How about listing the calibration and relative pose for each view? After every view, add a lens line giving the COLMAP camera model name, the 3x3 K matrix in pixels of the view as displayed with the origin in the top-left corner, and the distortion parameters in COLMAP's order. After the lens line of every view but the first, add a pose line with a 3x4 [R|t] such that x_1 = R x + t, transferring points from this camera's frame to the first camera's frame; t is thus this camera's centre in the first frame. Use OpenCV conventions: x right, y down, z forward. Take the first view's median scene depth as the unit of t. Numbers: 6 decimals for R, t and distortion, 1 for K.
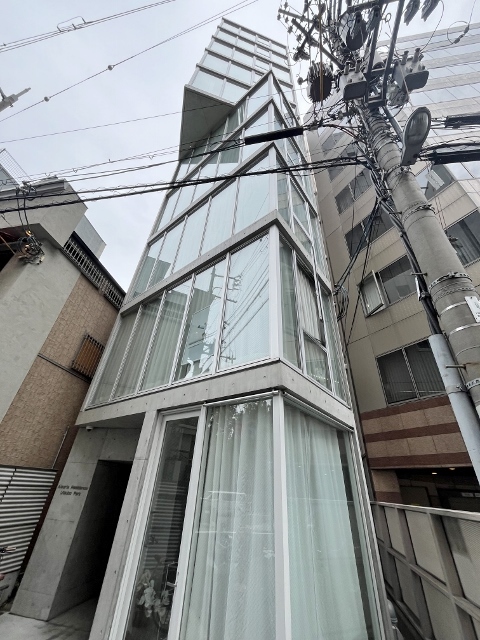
lens RADIAL K [[258.1, 0, 240.0], [0, 258.1, 320.0], [0, 0, 1]] dist [-0.001568, -0.000211]
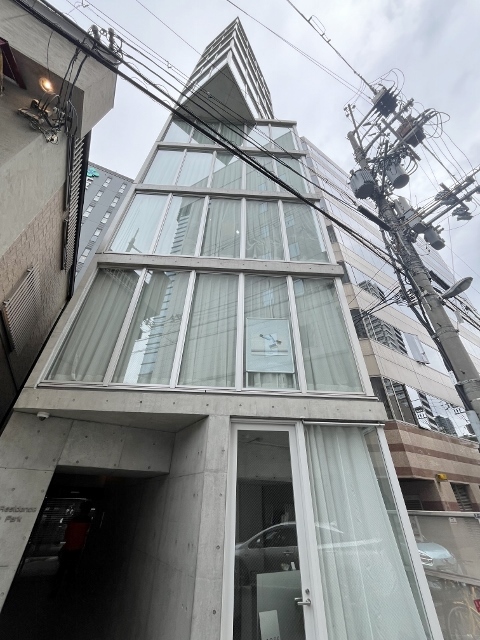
lens RADIAL K [[258.1, 0, 240.0], [0, 258.1, 320.0], [0, 0, 1]] dist [-0.001568, -0.000211]
pose [[0.752529, 0.353020, 0.555947, -0.740651], [-0.345707, 0.930277, -0.122766, 0.112434], [-0.560523, -0.099809, 0.822102, 0.228720]]
